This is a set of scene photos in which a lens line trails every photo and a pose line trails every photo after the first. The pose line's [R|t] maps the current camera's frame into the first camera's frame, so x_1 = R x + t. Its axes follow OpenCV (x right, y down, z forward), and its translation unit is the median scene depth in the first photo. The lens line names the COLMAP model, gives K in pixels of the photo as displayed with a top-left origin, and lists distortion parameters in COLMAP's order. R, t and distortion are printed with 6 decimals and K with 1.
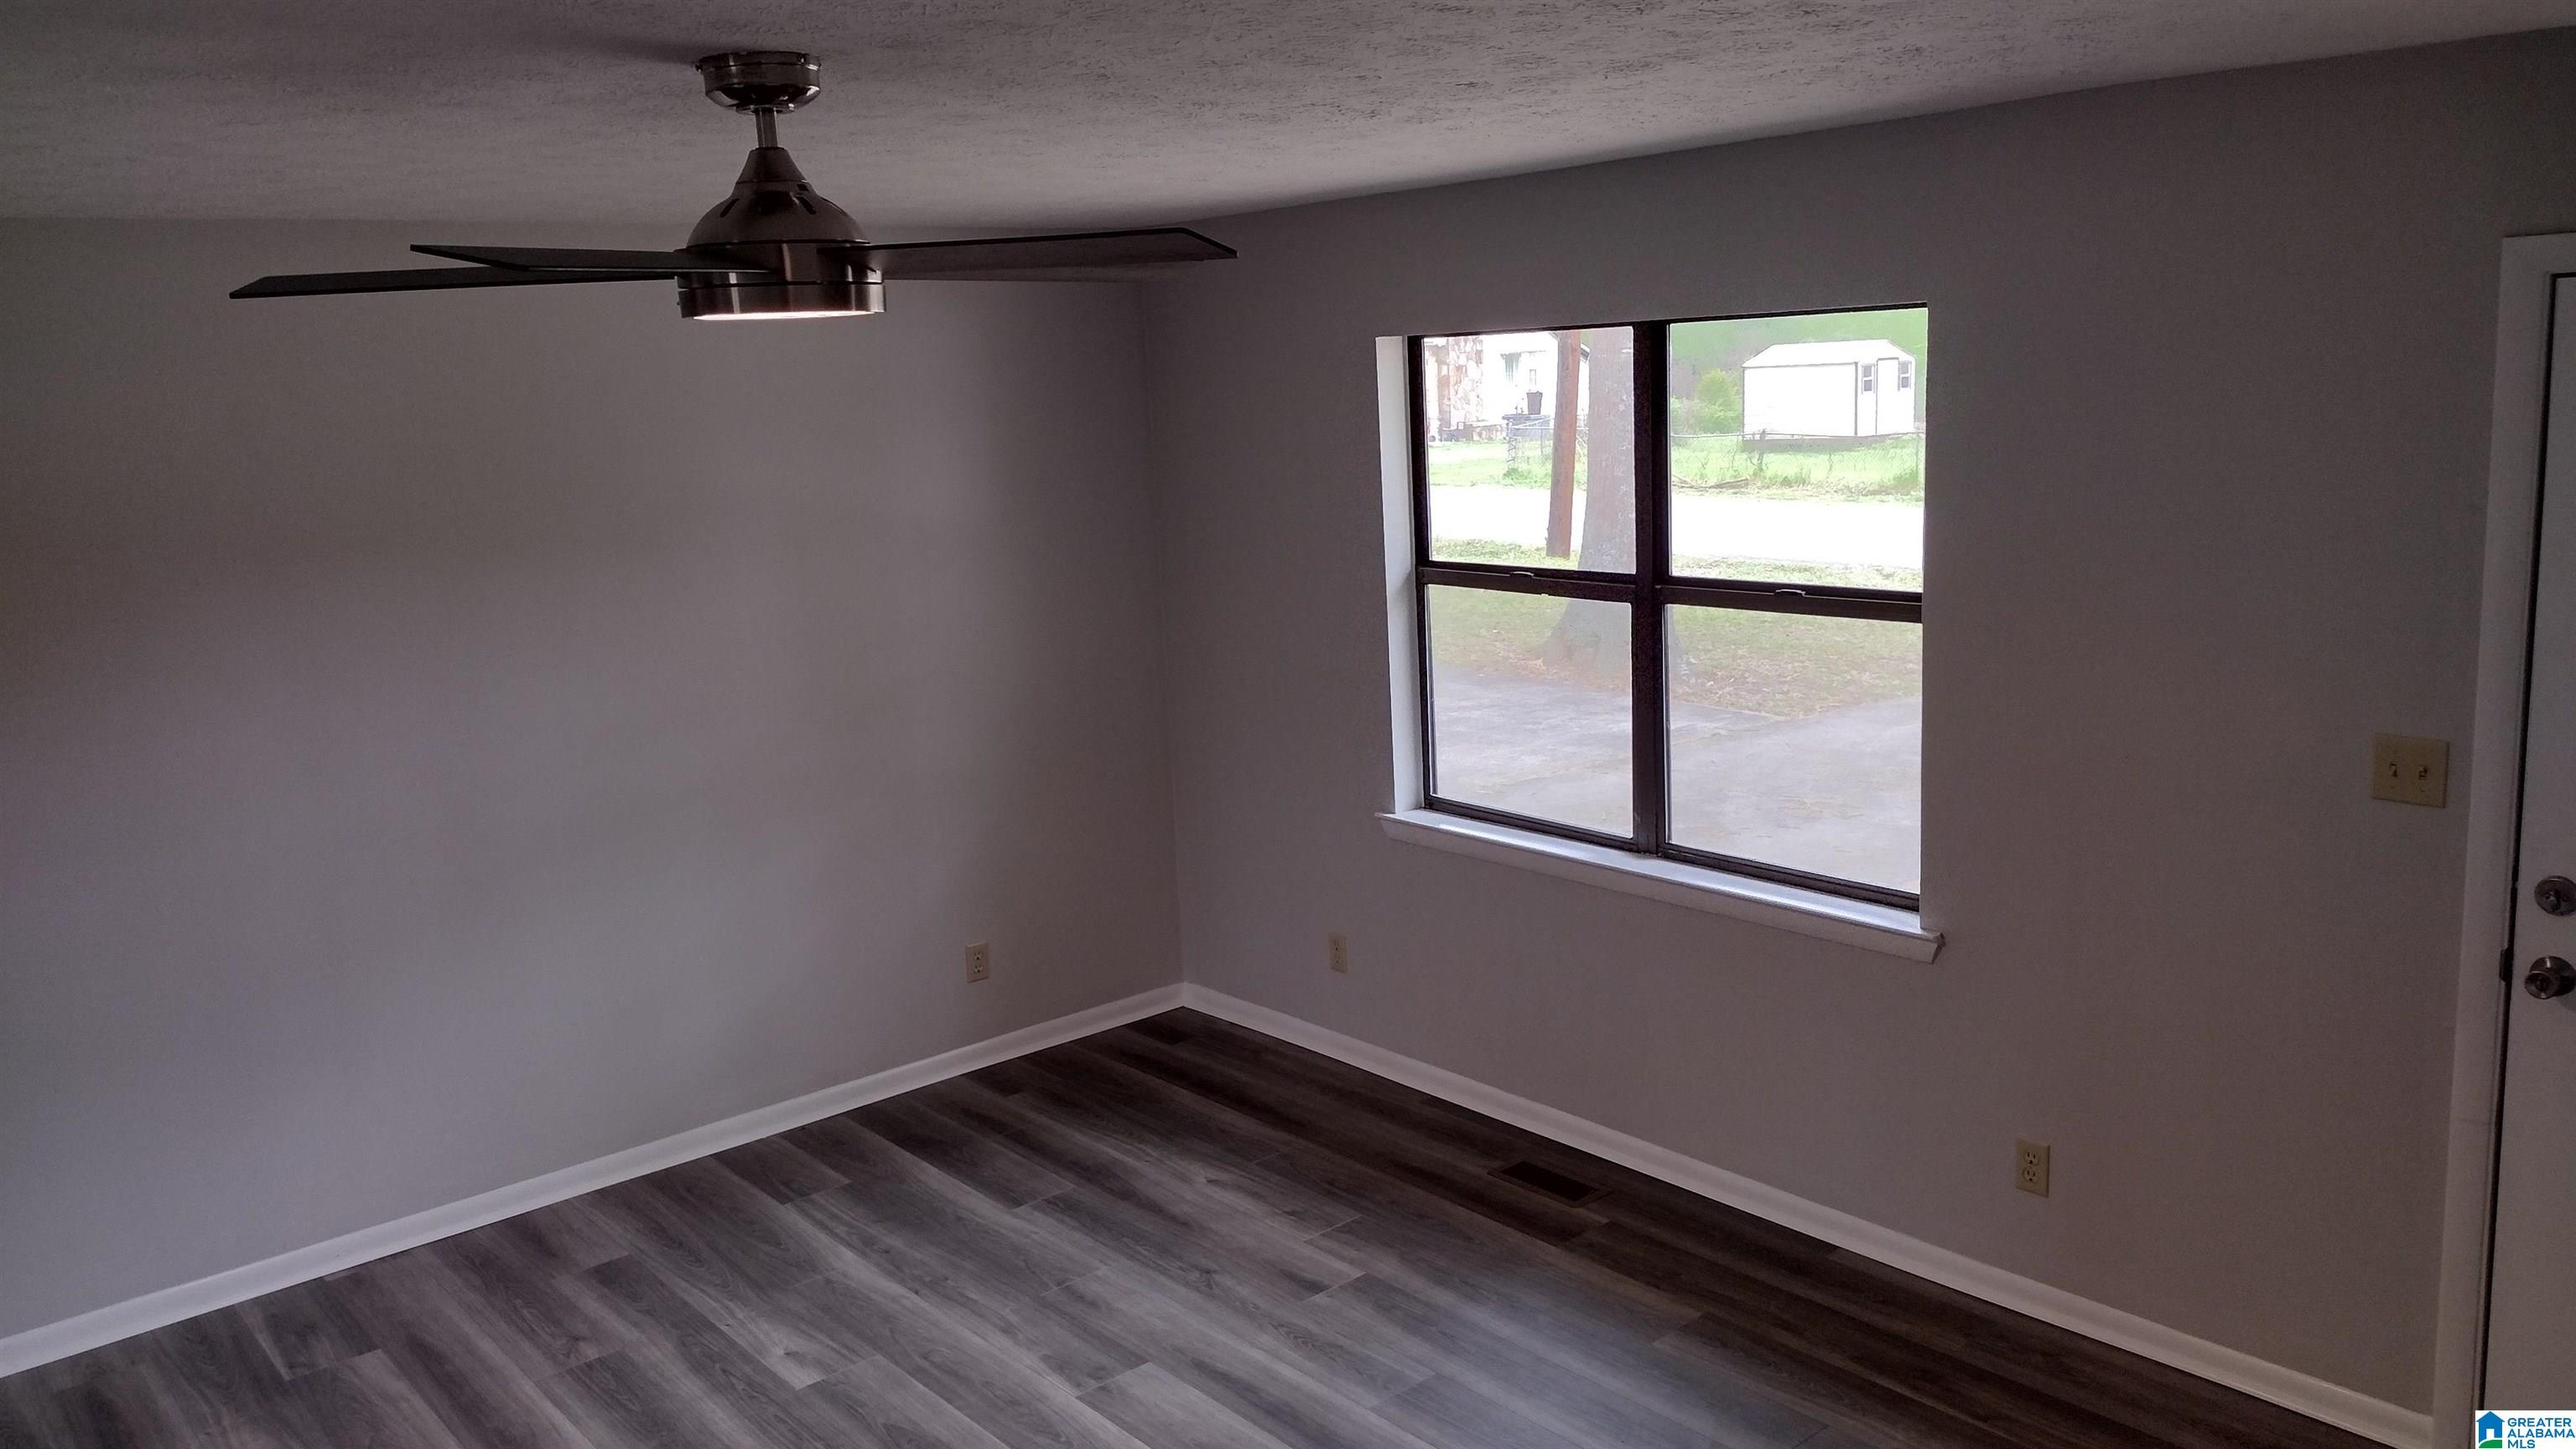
lens RADIAL K [[1935.2, 0, 1303.3], [0, 1935.2, 709.4], [0, 0, 1]] dist [0.100277, -0.144980]
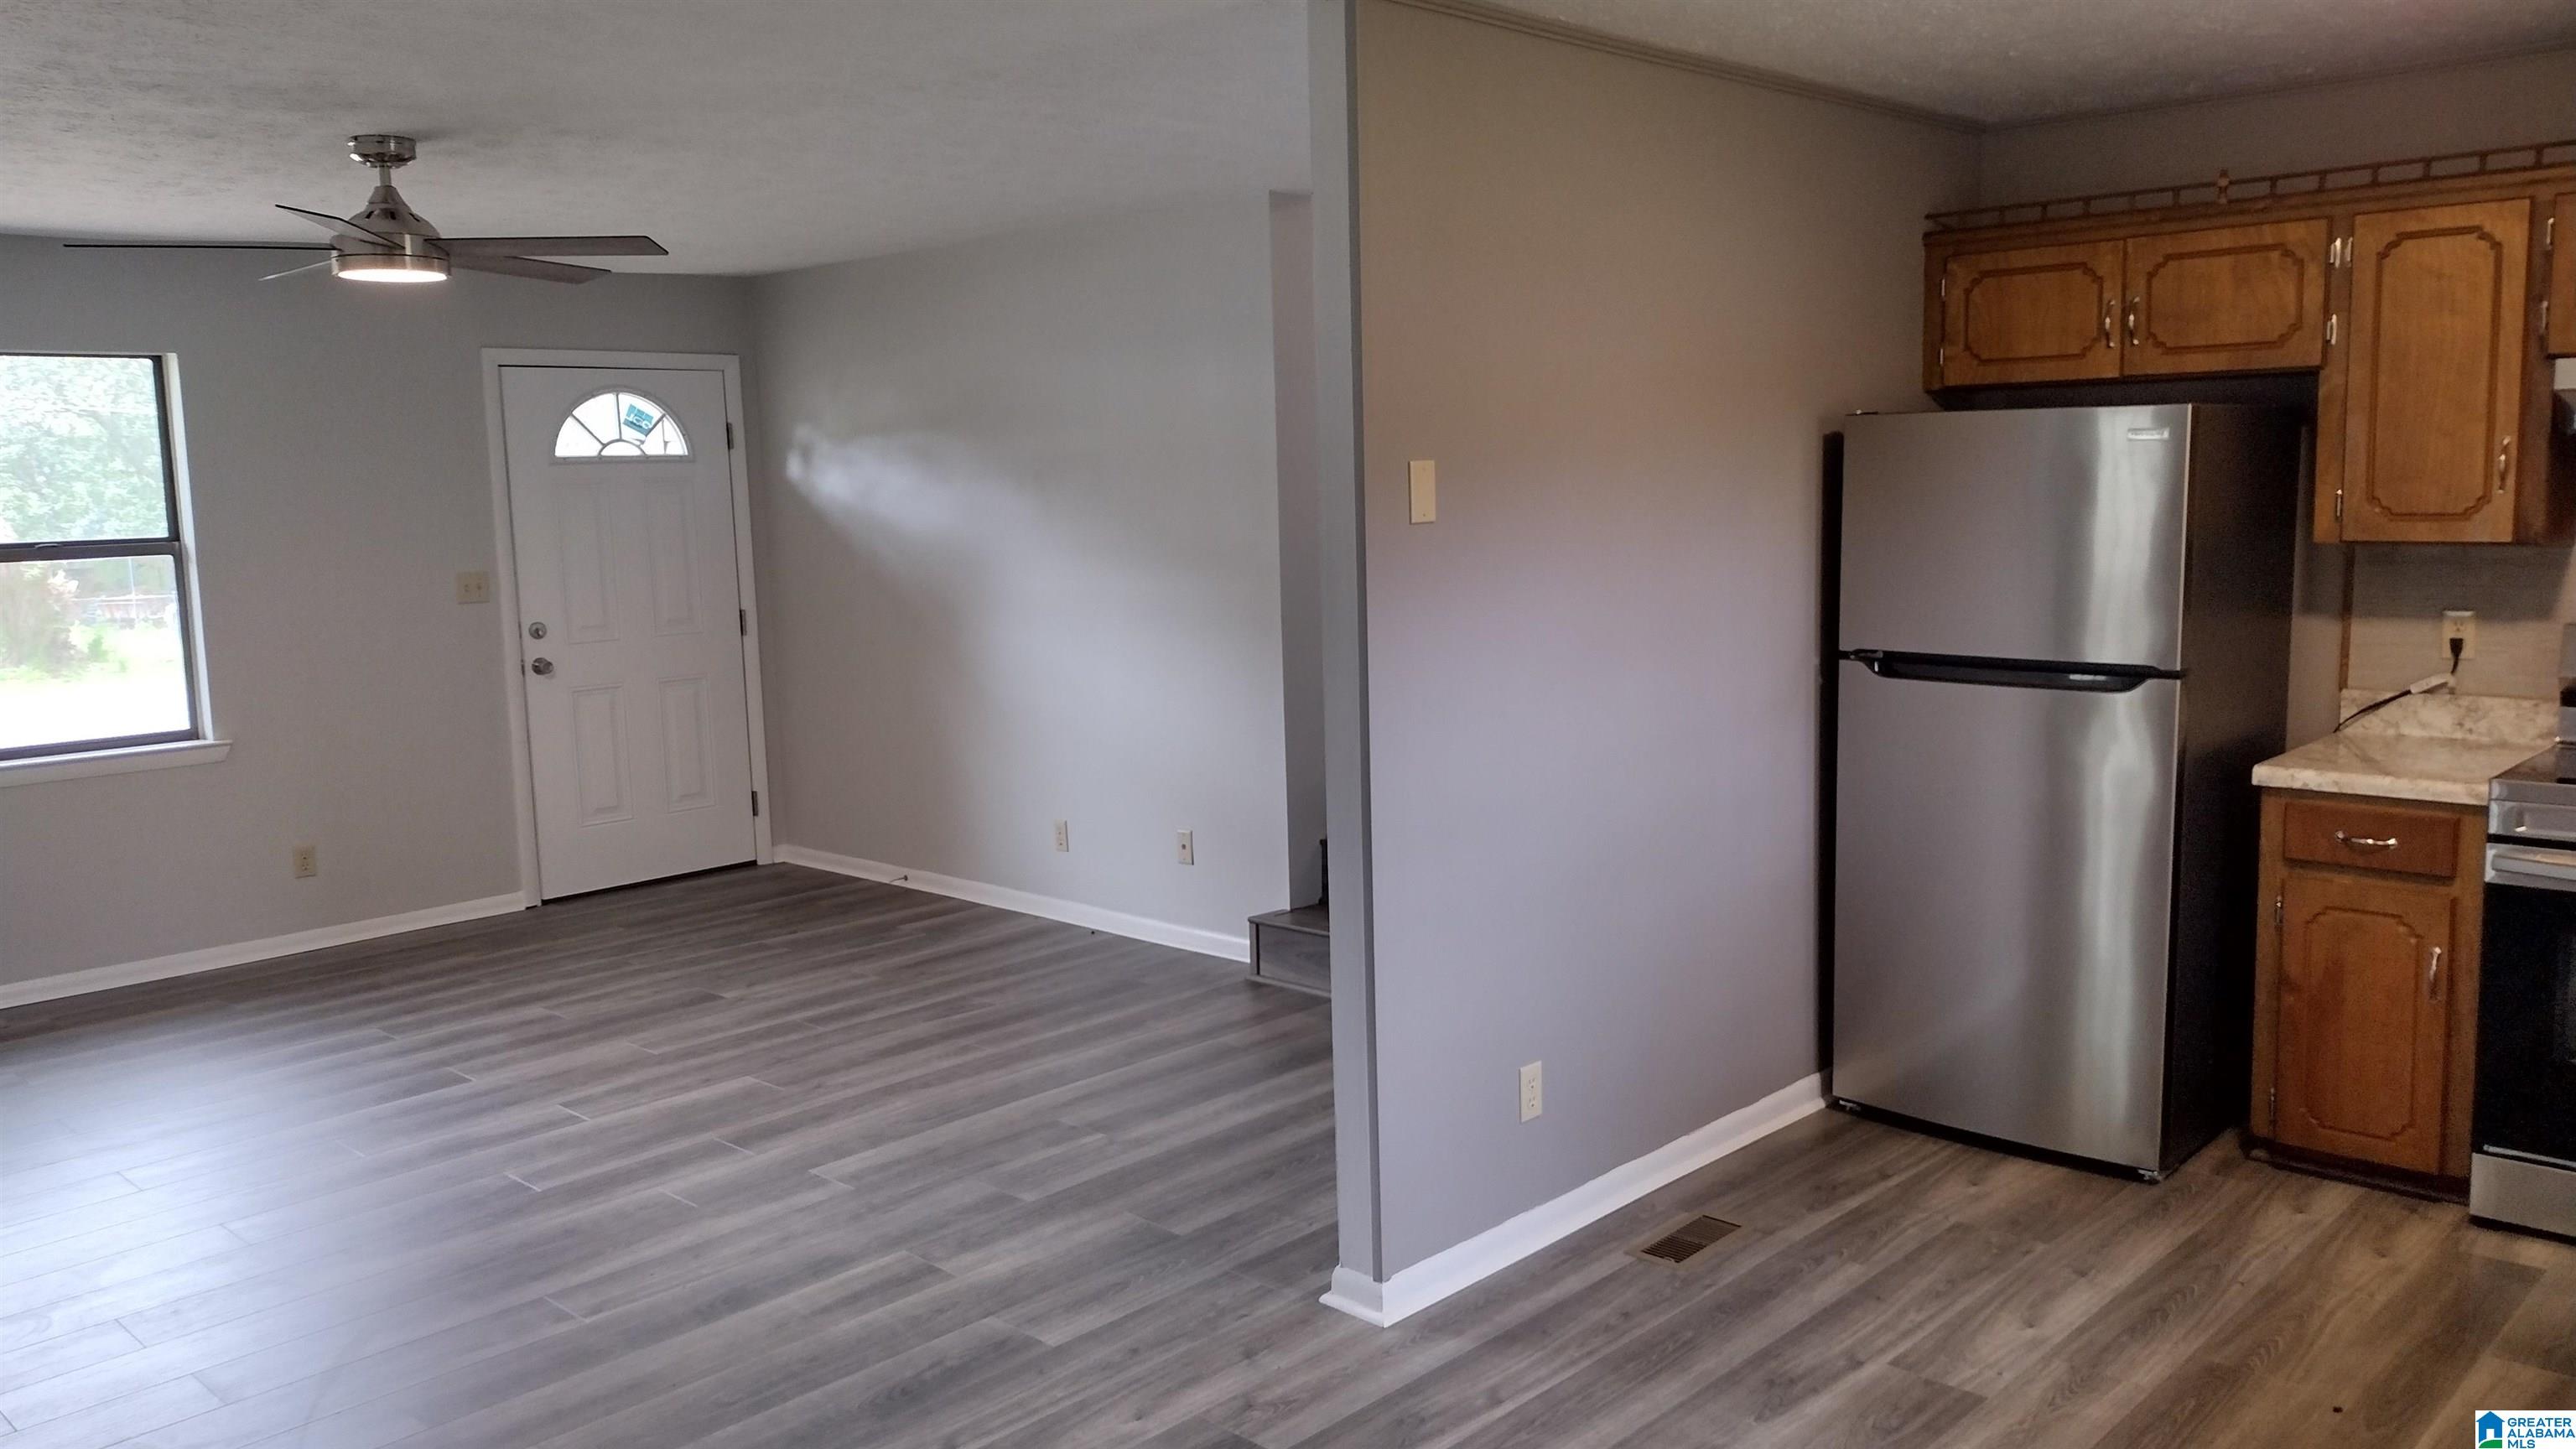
lens RADIAL K [[1935.2, 0, 1303.3], [0, 1935.2, 709.4], [0, 0, 1]] dist [0.100277, -0.144980]
pose [[-0.102378, -0.073957, 0.991993, -1.294325], [0.211761, 0.972754, 0.094377, 0.116778], [-0.971945, 0.219727, -0.083927, 0.245402]]
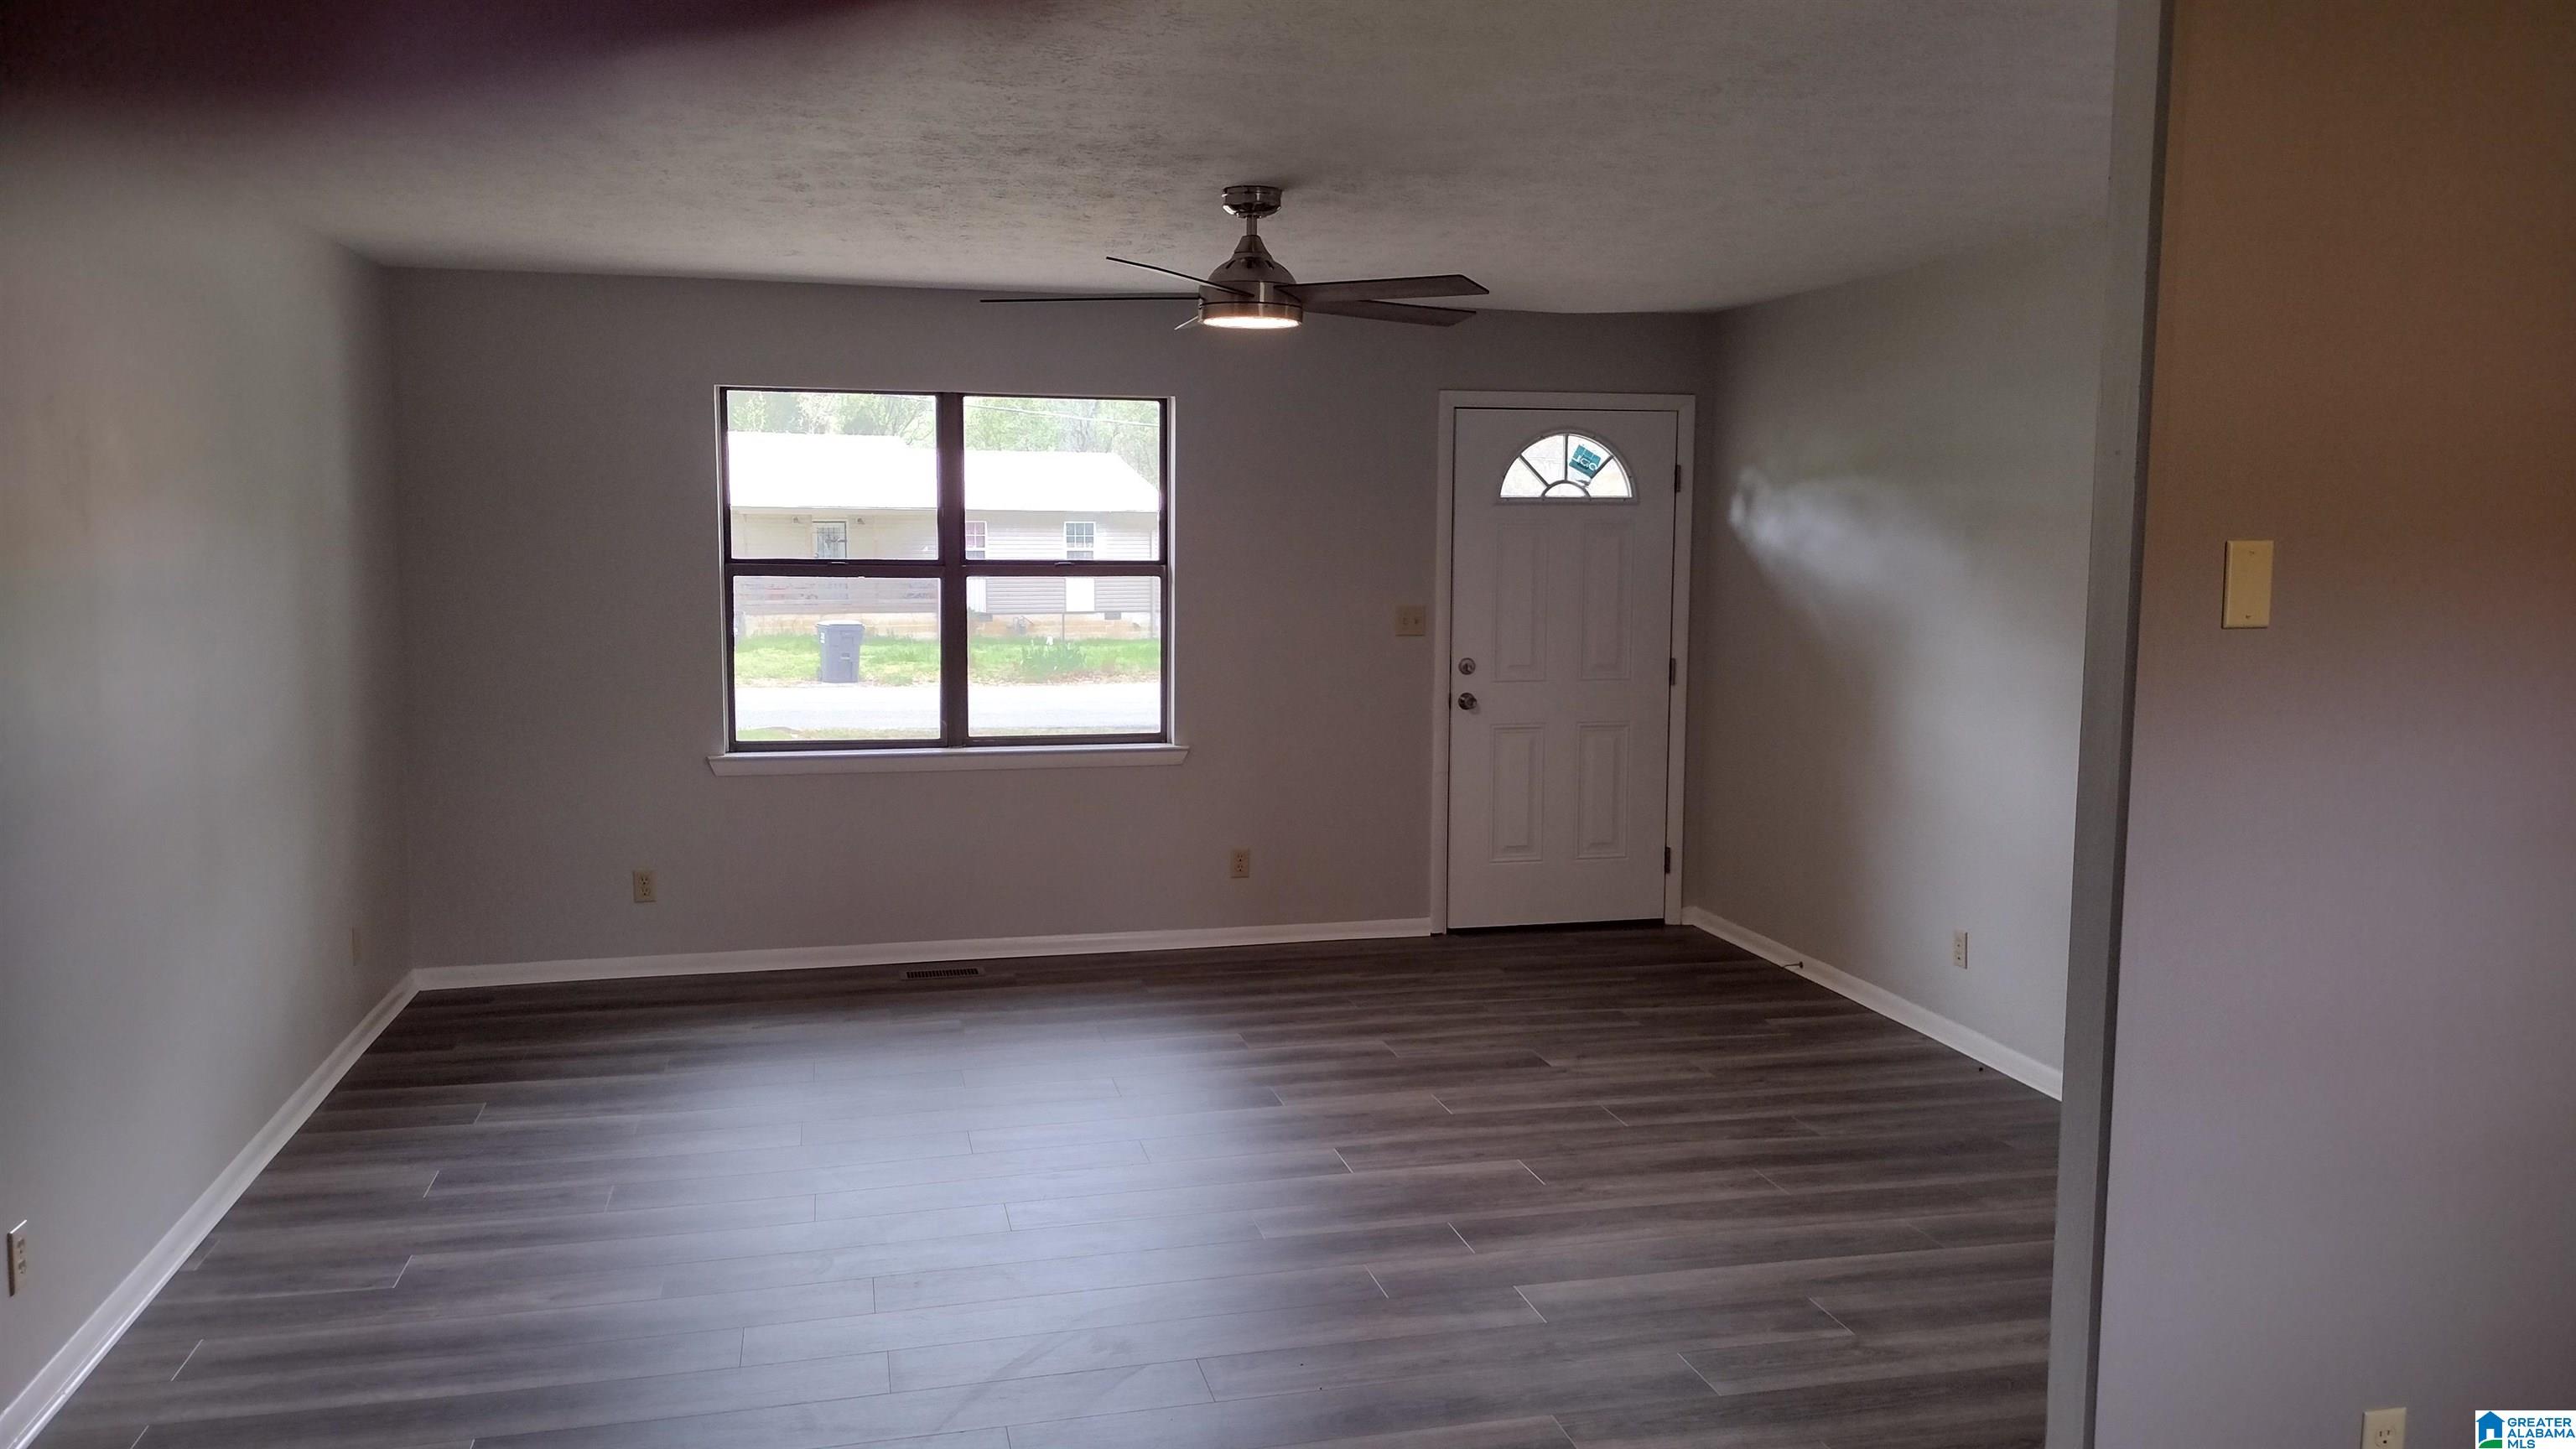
lens RADIAL K [[1935.2, 0, 1303.3], [0, 1935.2, 709.4], [0, 0, 1]] dist [0.100277, -0.144980]
pose [[0.447607, -0.039698, 0.893349, -1.135285], [0.134372, 0.990657, -0.023304, 0.128526], [-0.884077, 0.130472, 0.448759, 0.096150]]
